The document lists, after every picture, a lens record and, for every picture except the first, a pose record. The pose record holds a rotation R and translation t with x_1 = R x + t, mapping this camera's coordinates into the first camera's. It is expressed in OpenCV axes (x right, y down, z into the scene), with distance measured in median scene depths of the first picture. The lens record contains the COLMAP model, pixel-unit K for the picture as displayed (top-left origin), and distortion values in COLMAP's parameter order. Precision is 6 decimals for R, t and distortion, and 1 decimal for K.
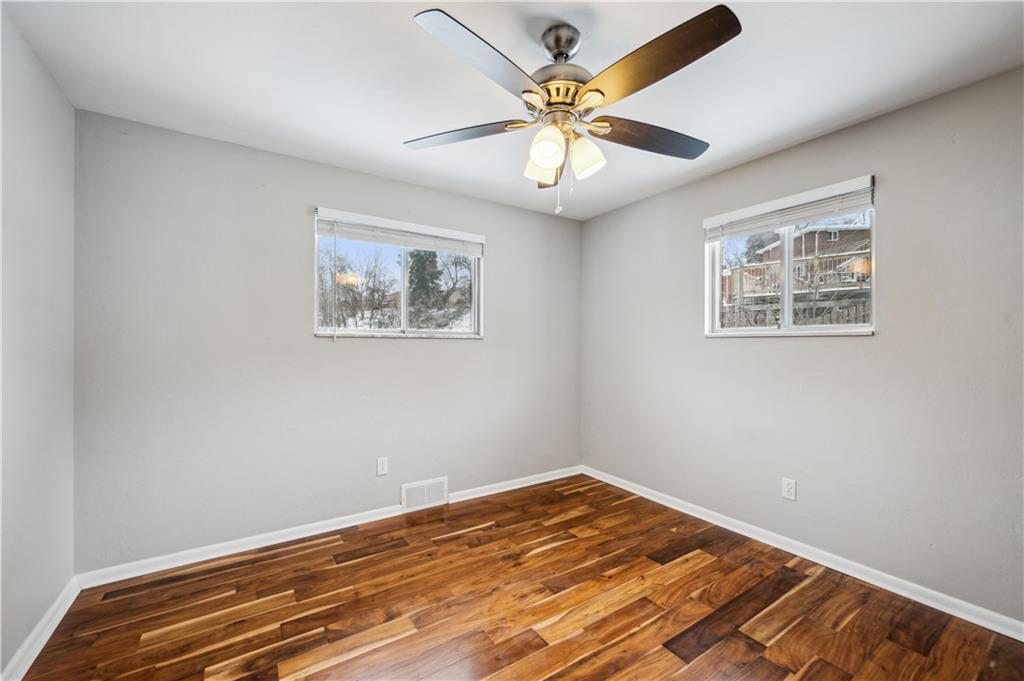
lens RADIAL K [[411.5, 0, 513.9], [0, 411.5, 341.1], [0, 0, 1]] dist [0.003981, -0.000126]
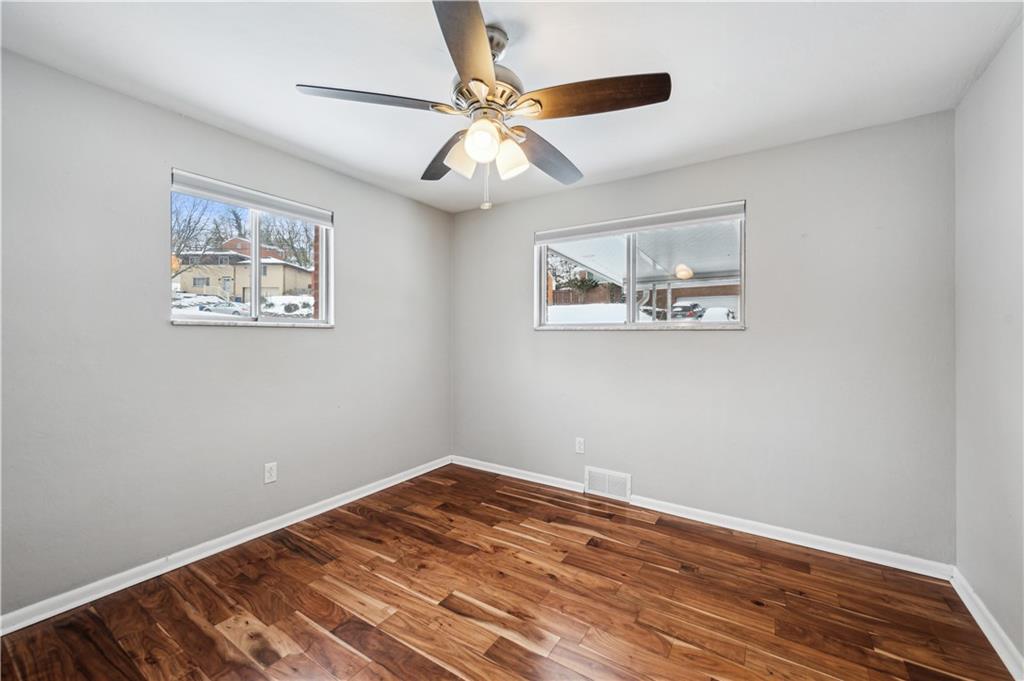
lens RADIAL K [[411.5, 0, 516.9], [0, 411.5, 339.5], [0, 0, 1]] dist [0.003981, -0.000126]
pose [[0.936940, 0.005577, 0.349446, -0.134016], [-0.012045, 0.999794, 0.016340, -0.001030], [-0.349283, -0.019519, 0.936814, -0.001525]]
